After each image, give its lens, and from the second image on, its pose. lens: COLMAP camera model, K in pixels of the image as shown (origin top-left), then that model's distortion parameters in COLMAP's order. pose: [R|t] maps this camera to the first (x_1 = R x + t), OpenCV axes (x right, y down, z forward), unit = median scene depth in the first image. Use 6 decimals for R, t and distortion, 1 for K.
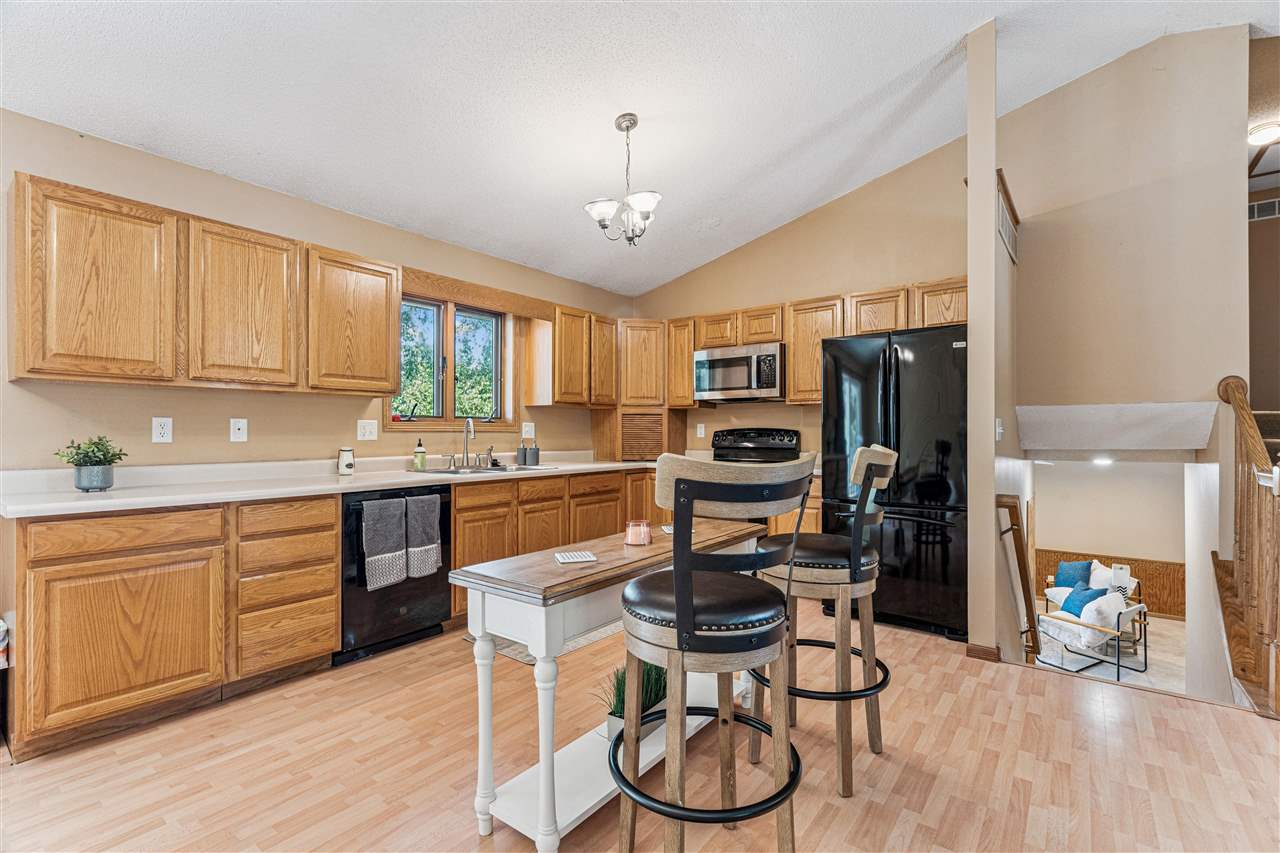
lens RADIAL K [[573.6, 0, 636.7], [0, 573.6, 430.8], [0, 0, 1]] dist [-0.002836, 0.000761]
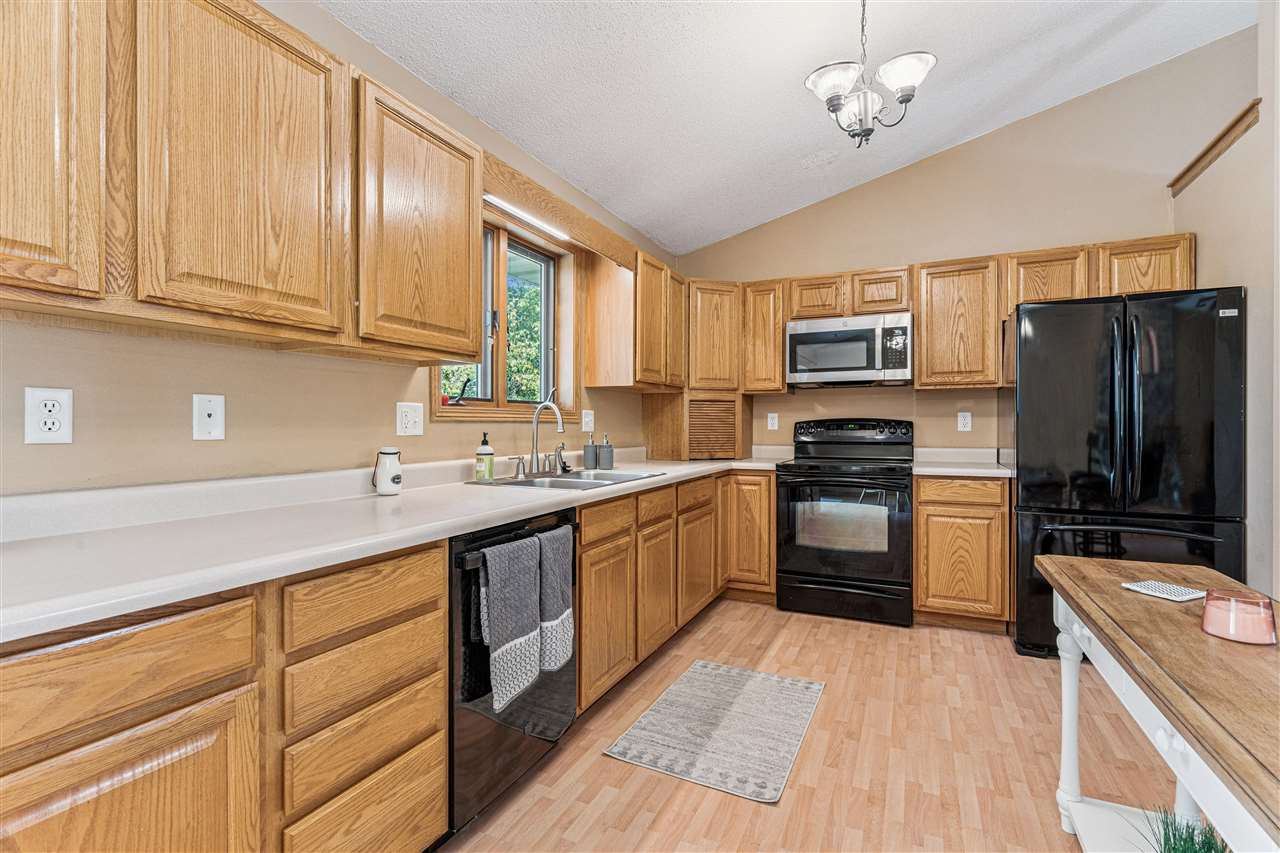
lens RADIAL K [[573.6, 0, 640.6], [0, 573.6, 427.3], [0, 0, 1]] dist [-0.002836, 0.000761]
pose [[0.977331, -0.001192, 0.211713, -0.312611], [-0.000227, 0.999978, 0.006678, 0.003051], [-0.211716, -0.006575, 0.977309, 0.306046]]
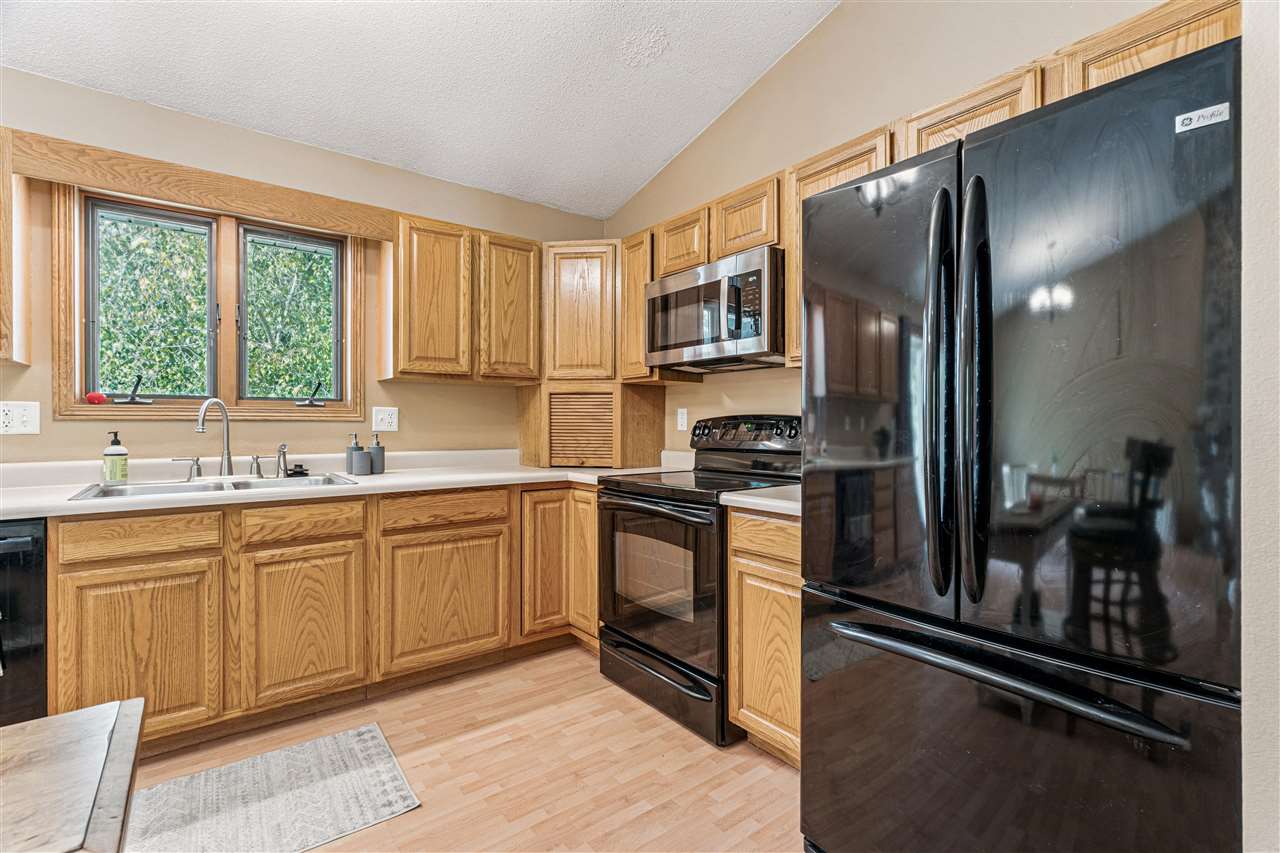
lens RADIAL K [[573.6, 0, 639.4], [0, 573.6, 421.9], [0, 0, 1]] dist [-0.002836, 0.000761]
pose [[0.968181, 0.000456, -0.250251, 0.280275], [-0.000150, 0.999999, 0.001242, 0.002162], [0.250252, -0.001165, 0.968180, 0.503532]]
